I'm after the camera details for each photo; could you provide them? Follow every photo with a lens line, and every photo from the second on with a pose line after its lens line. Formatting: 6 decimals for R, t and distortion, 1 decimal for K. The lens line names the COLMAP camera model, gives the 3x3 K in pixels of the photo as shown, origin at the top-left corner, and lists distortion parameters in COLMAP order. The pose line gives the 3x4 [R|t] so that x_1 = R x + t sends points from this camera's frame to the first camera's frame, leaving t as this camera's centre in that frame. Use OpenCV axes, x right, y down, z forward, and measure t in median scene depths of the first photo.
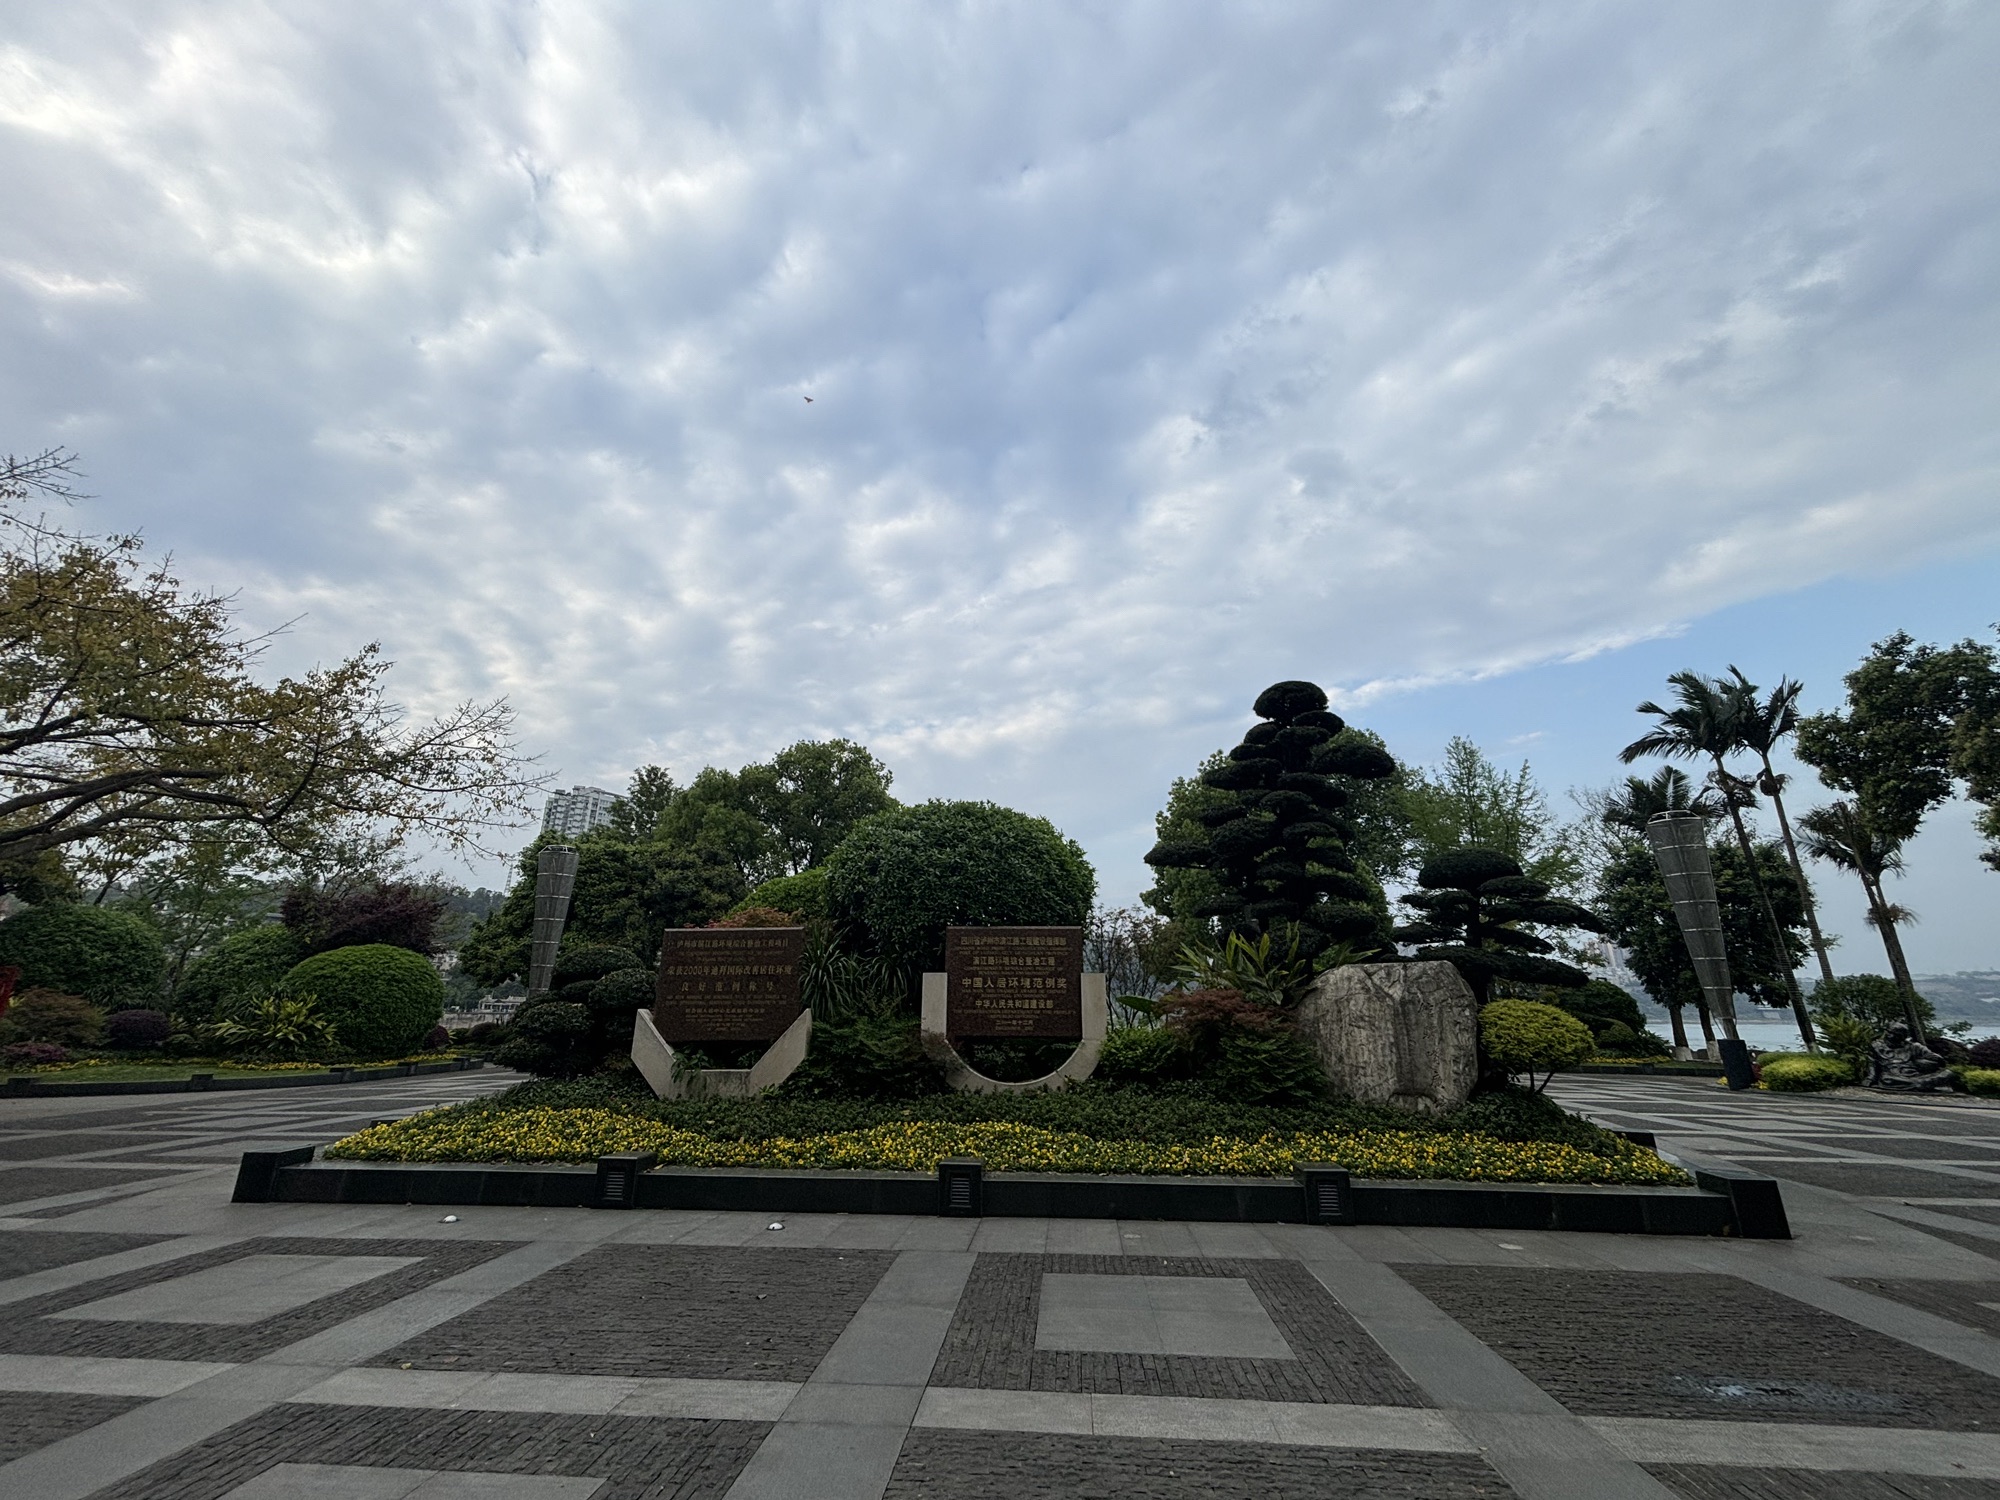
lens RADIAL K [[815.2, 0, 1000.0], [0, 815.2, 750.0], [0, 0, 1]] dist [0.020690, -0.000202]
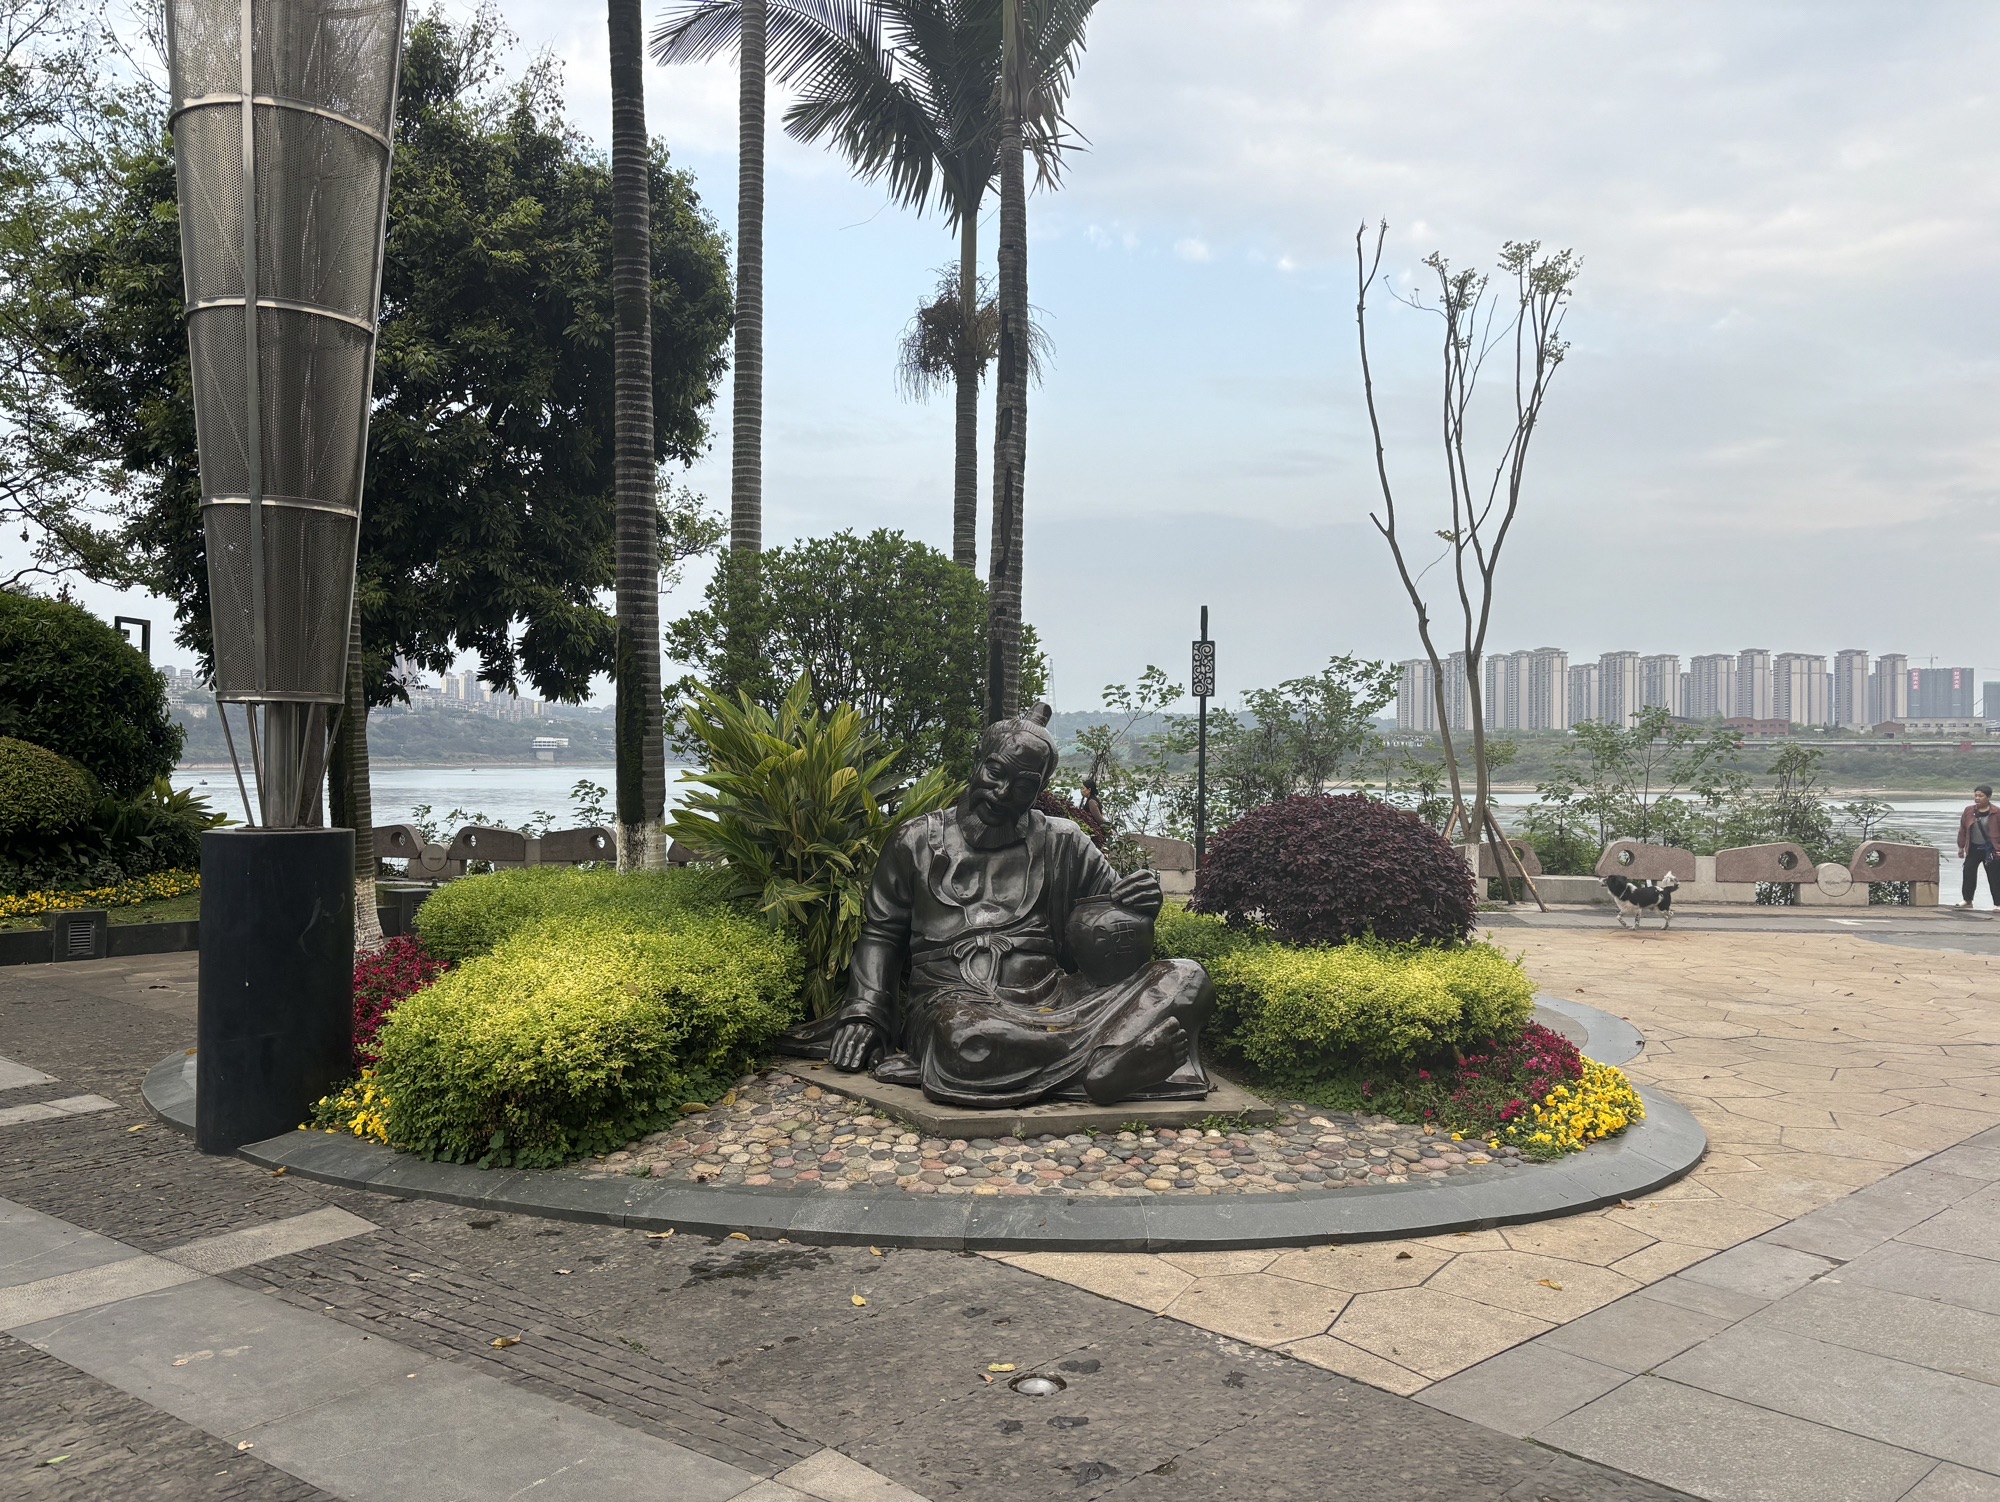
lens RADIAL K [[1567.1, 0, 1000.0], [0, 1567.1, 751.0], [0, 0, 1]] dist [0.060610, -0.088126]
pose [[0.529597, 0.017258, 0.848074, 0.605980], [-0.270869, 0.950889, 0.149799, 0.220879], [-0.803839, -0.309050, 0.508262, 0.647068]]
